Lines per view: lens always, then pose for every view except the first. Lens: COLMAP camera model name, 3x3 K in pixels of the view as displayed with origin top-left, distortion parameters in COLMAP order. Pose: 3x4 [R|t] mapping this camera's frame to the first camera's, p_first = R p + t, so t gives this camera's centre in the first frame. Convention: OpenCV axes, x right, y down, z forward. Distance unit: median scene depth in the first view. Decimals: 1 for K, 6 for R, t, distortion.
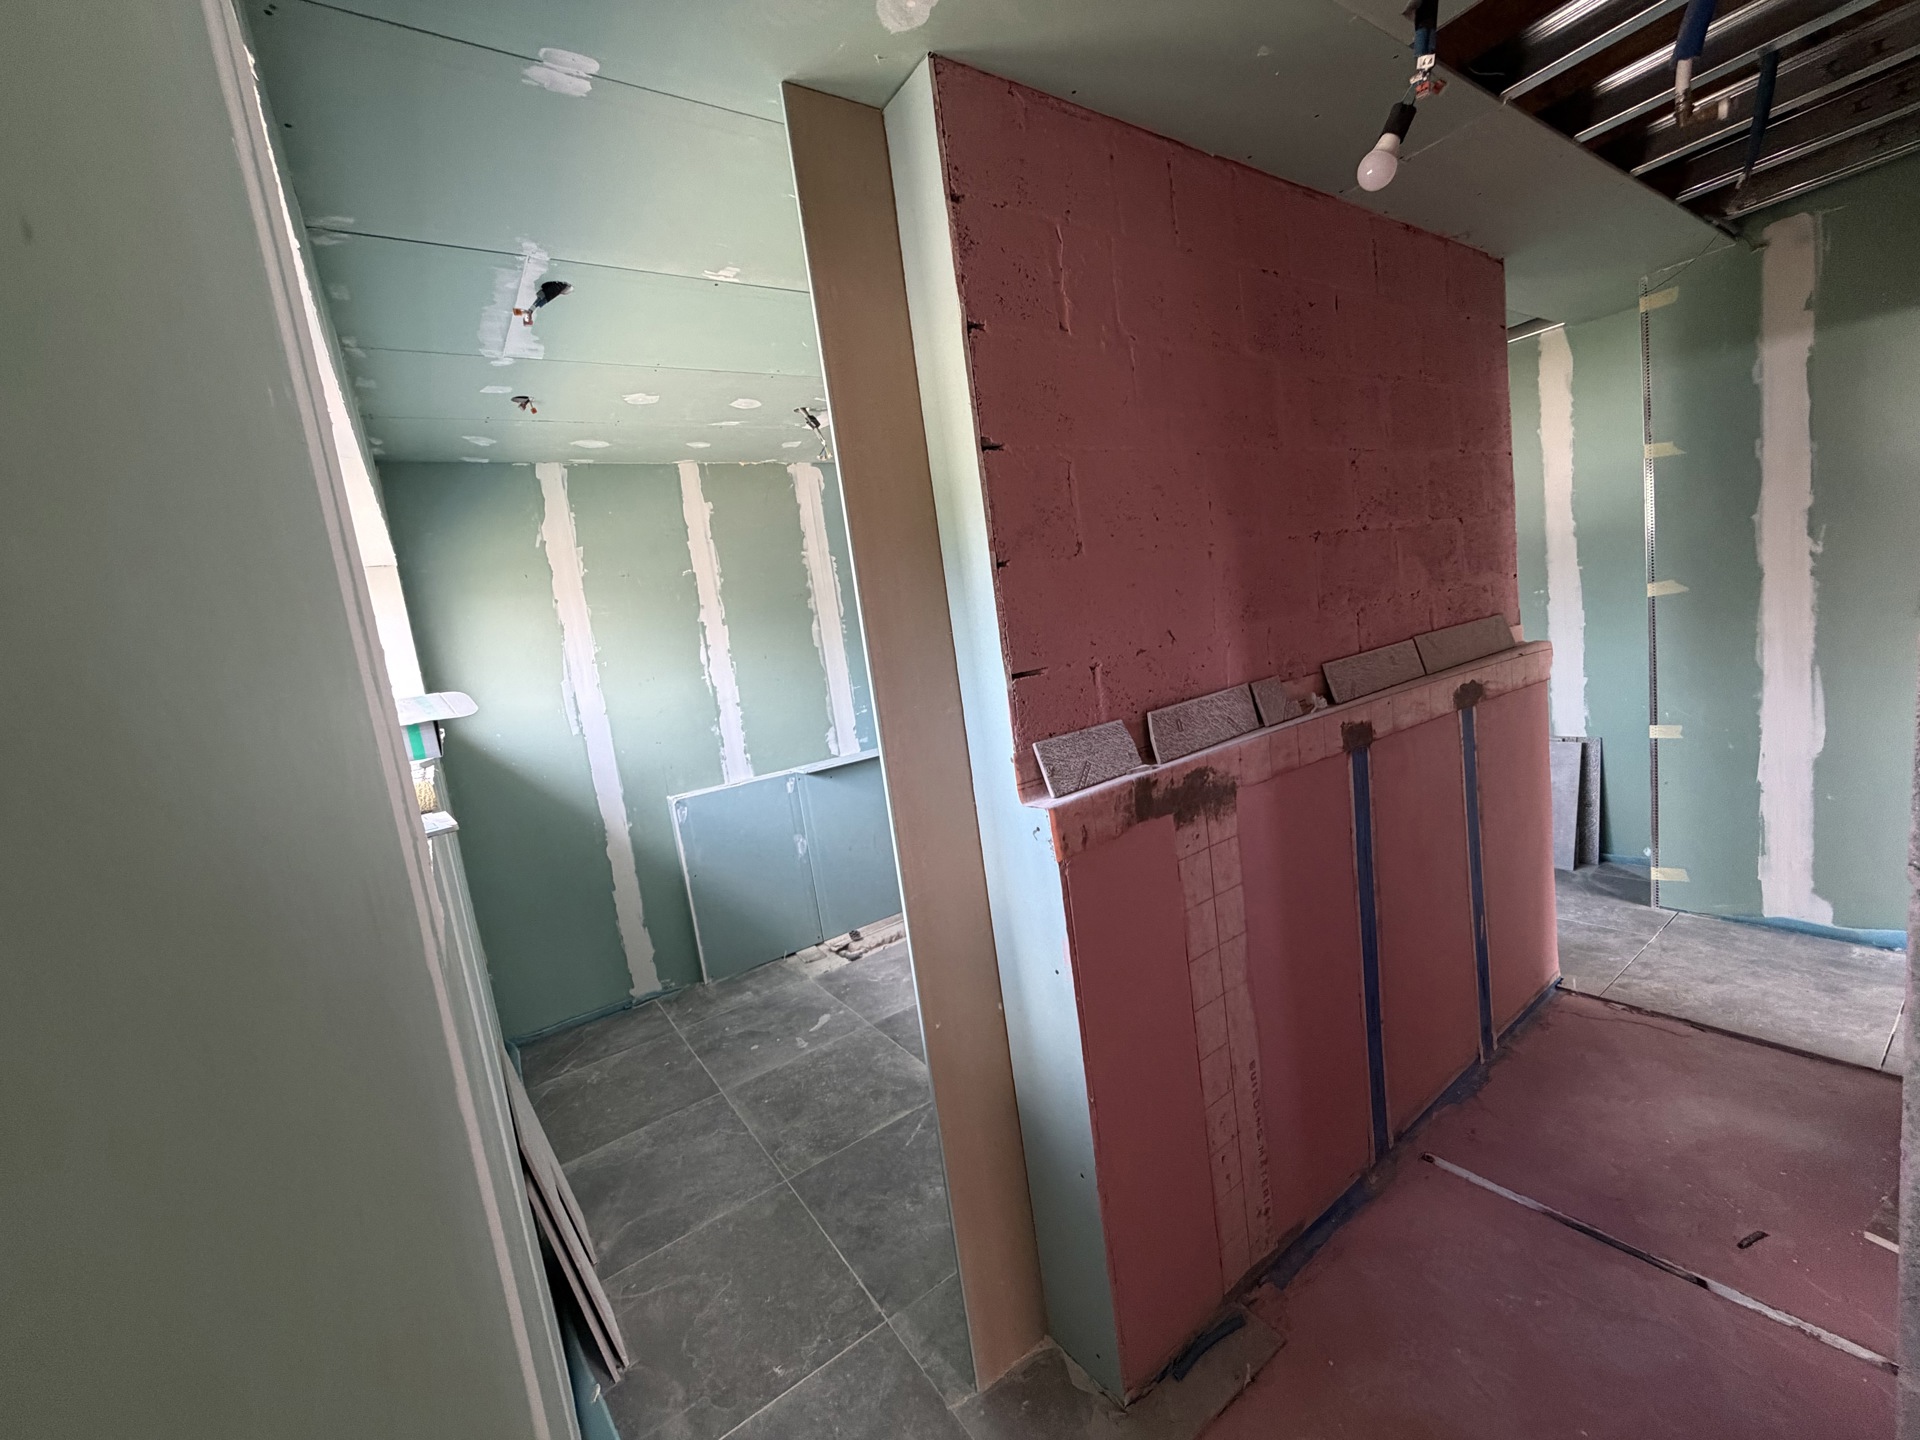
lens RADIAL K [[769.5, 0, 960.8], [0, 769.5, 728.9], [0, 0, 1]] dist [0.002564, -0.000142]
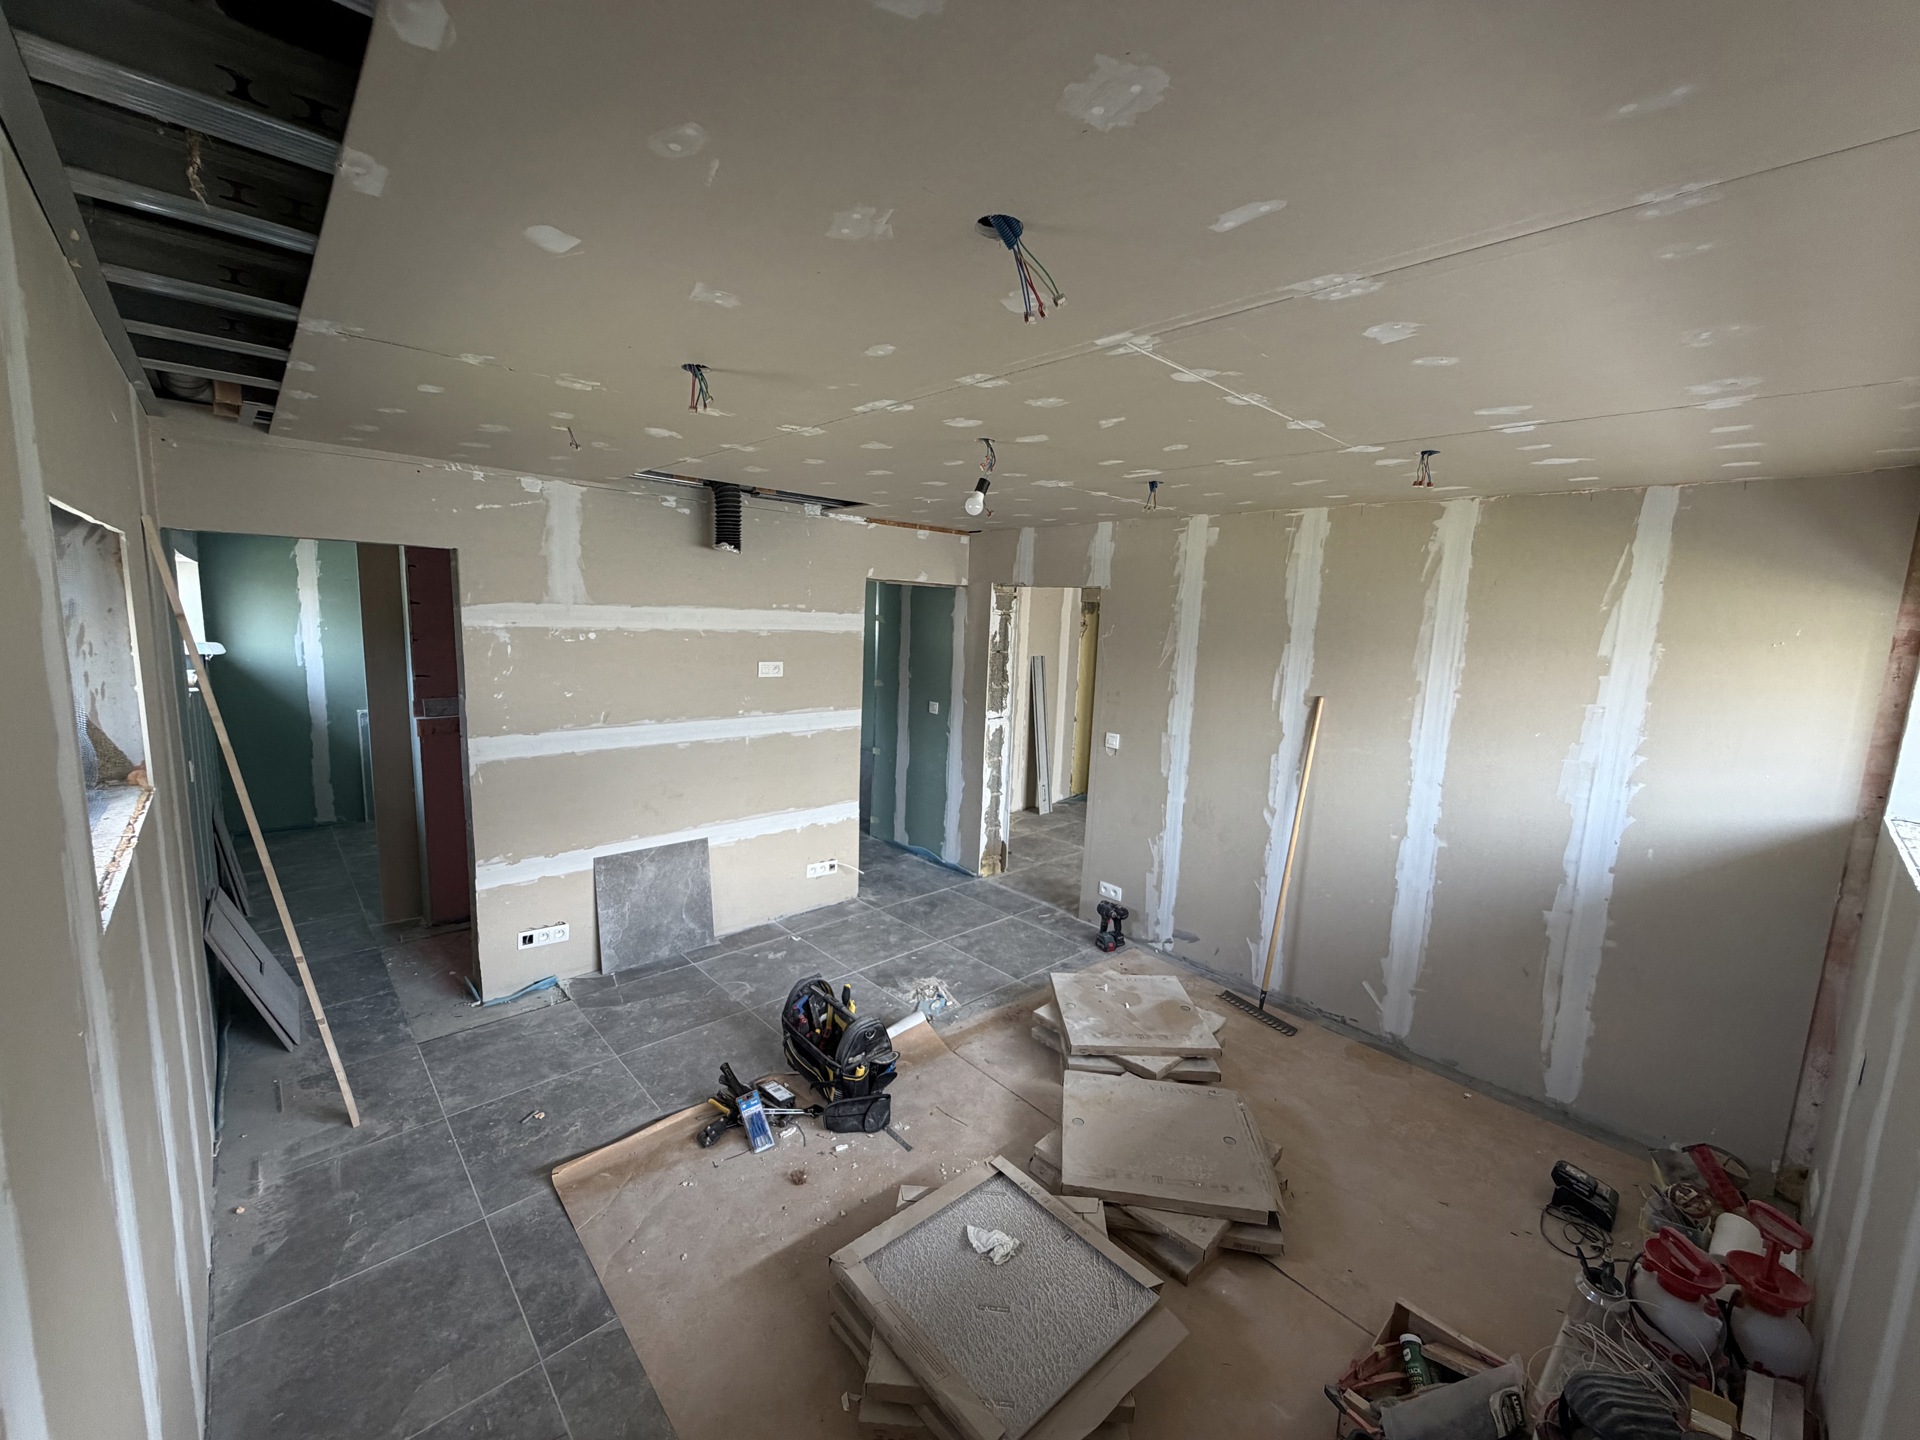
lens RADIAL K [[769.5, 0, 959.8], [0, 769.5, 712.2], [0, 0, 1]] dist [0.002564, -0.000142]
pose [[0.977037, 0.150572, 0.150756, 0.898410], [-0.147473, 0.988561, -0.031595, -0.076730], [-0.153789, 0.008637, 0.988066, -1.228895]]
